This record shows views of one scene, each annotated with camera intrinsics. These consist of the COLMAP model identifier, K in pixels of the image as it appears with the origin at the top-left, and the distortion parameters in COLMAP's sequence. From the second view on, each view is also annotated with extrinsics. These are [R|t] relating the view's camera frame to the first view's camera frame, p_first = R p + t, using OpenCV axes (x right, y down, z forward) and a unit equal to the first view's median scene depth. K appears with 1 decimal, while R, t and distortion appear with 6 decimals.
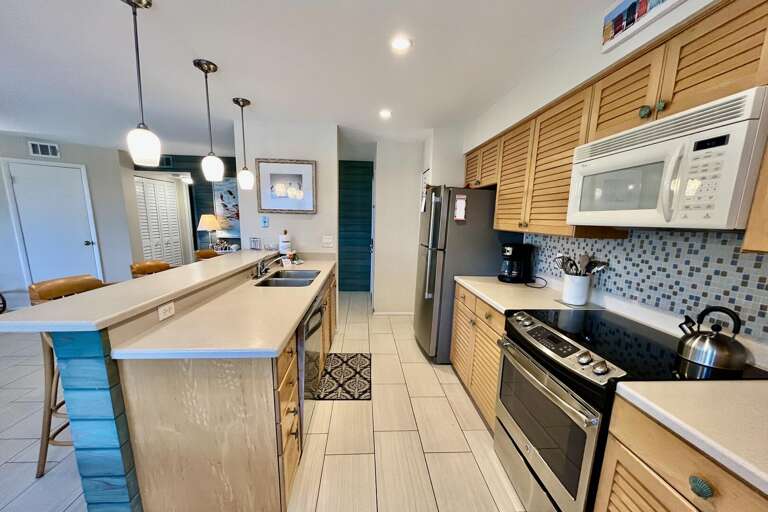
lens RADIAL K [[311.5, 0, 378.0], [0, 311.5, 280.8], [0, 0, 1]] dist [-0.006859, 0.000888]
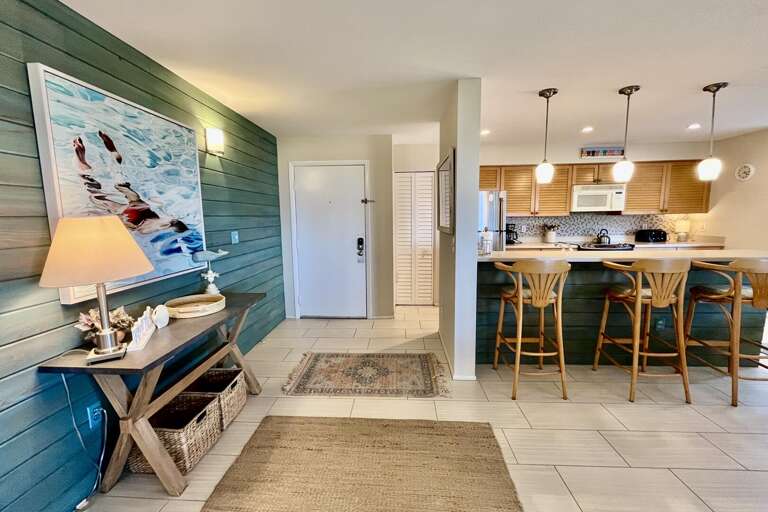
lens RADIAL K [[311.5, 0, 373.3], [0, 311.5, 257.1], [0, 0, 1]] dist [-0.006859, 0.000888]
pose [[0.124009, -0.154197, 0.980227, -2.500254], [0.214754, 0.968610, 0.125200, -0.532763], [-0.968763, 0.194982, 0.153231, 2.444730]]
